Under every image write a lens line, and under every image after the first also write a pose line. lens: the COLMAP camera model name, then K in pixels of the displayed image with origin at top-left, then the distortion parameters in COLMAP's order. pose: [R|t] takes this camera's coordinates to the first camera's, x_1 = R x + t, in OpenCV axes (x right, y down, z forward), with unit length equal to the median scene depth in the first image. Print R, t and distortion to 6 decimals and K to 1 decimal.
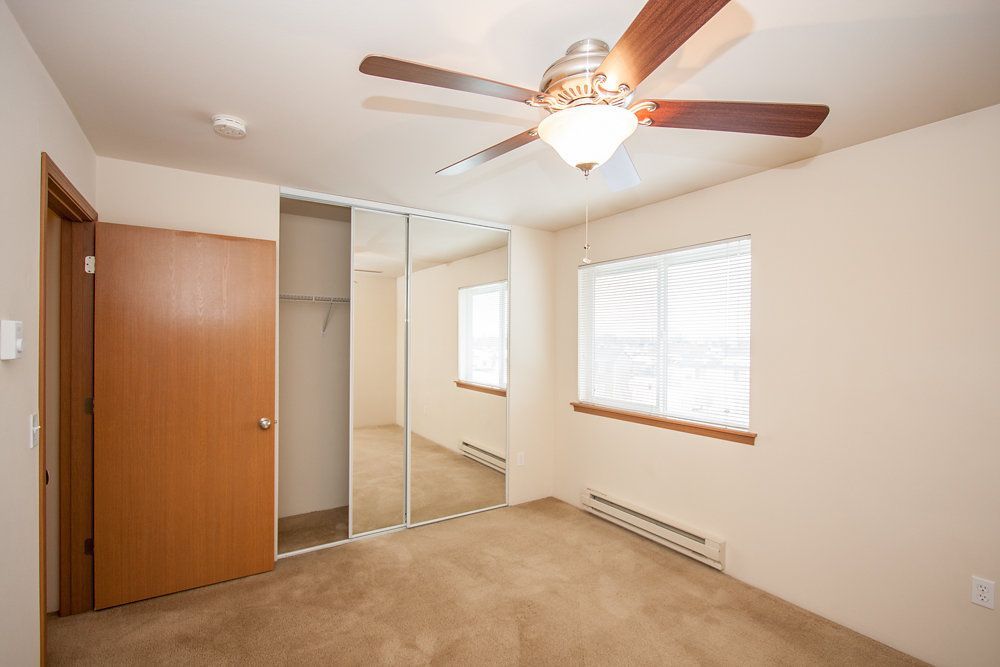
lens RADIAL K [[463.8, 0, 502.8], [0, 463.8, 341.2], [0, 0, 1]] dist [-0.012053, 0.001008]
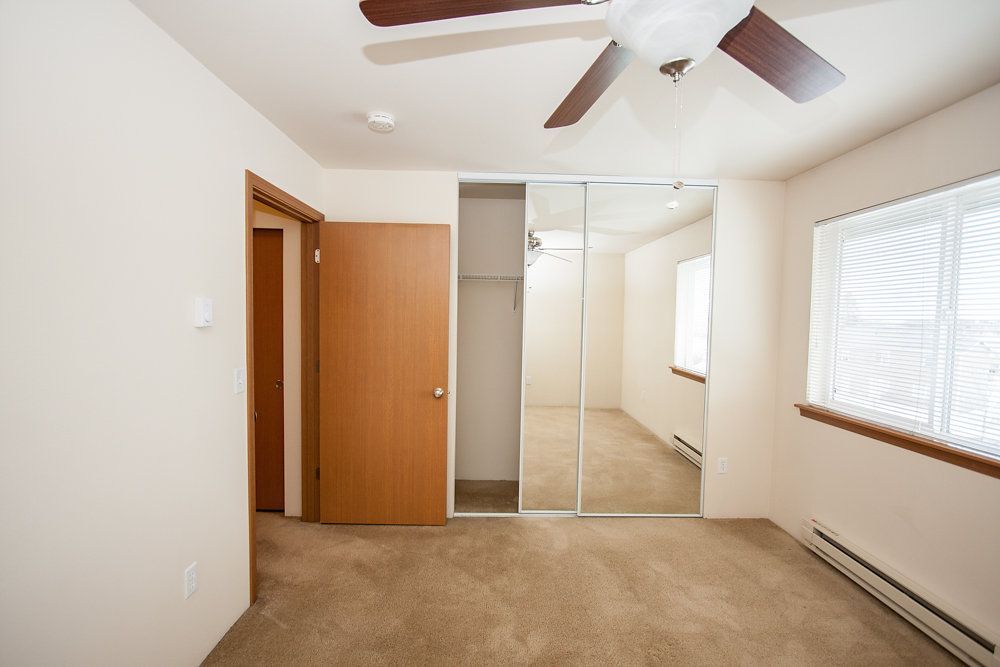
lens RADIAL K [[463.8, 0, 502.8], [0, 463.8, 341.2], [0, 0, 1]] dist [-0.012053, 0.001008]
pose [[0.848306, 0.037051, -0.528208, 0.166700], [-0.015322, 0.998849, 0.045457, 0.002435], [0.529284, -0.030468, 0.847897, 0.128513]]
